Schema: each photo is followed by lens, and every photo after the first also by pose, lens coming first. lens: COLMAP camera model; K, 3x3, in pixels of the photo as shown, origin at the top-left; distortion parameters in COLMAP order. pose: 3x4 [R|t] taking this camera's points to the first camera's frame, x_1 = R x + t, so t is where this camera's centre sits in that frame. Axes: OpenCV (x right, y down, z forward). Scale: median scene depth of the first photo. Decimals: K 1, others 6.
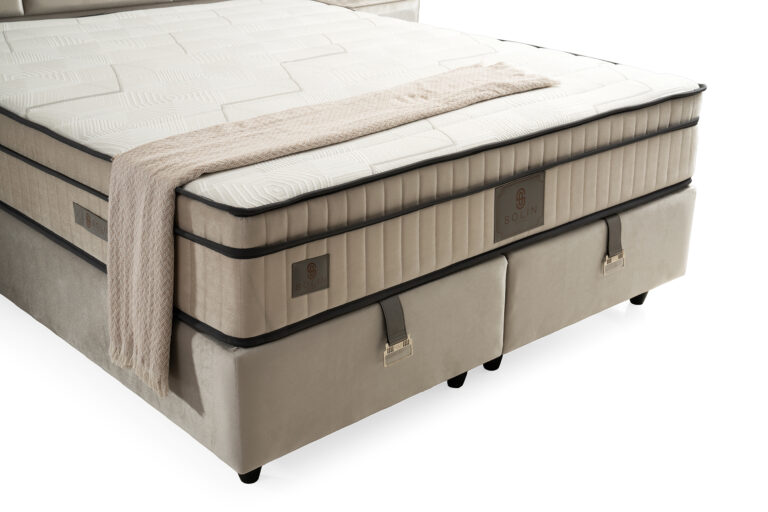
lens RADIAL K [[1040.9, 0, 384.0], [0, 1040.9, 256.0], [0, 0, 1]] dist [0.133401, 0.049103]
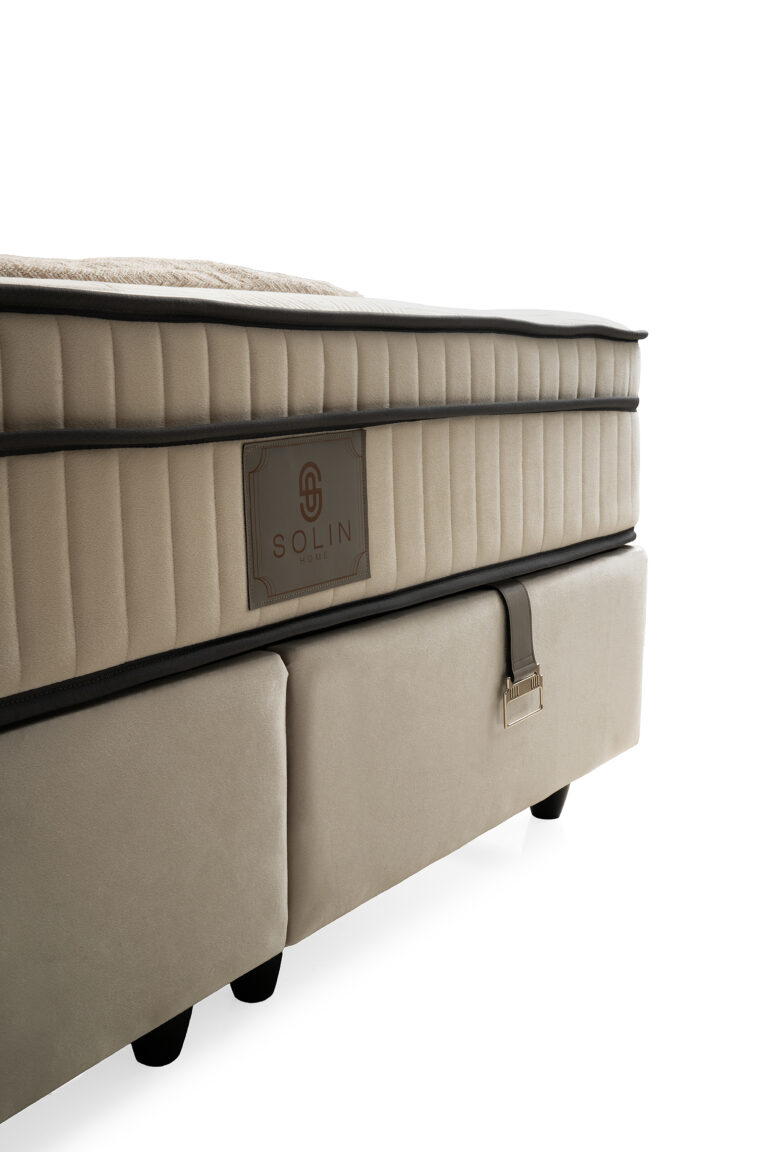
lens RADIAL K [[1330.1, 0, 379.6], [0, 1330.1, 588.5], [0, 0, 1]] dist [-0.006381, 0.313416]
pose [[0.966641, -0.040850, 0.252857, 0.034437], [0.094070, 0.974831, -0.202129, 0.071659], [-0.238235, 0.219172, 0.946154, 0.544711]]
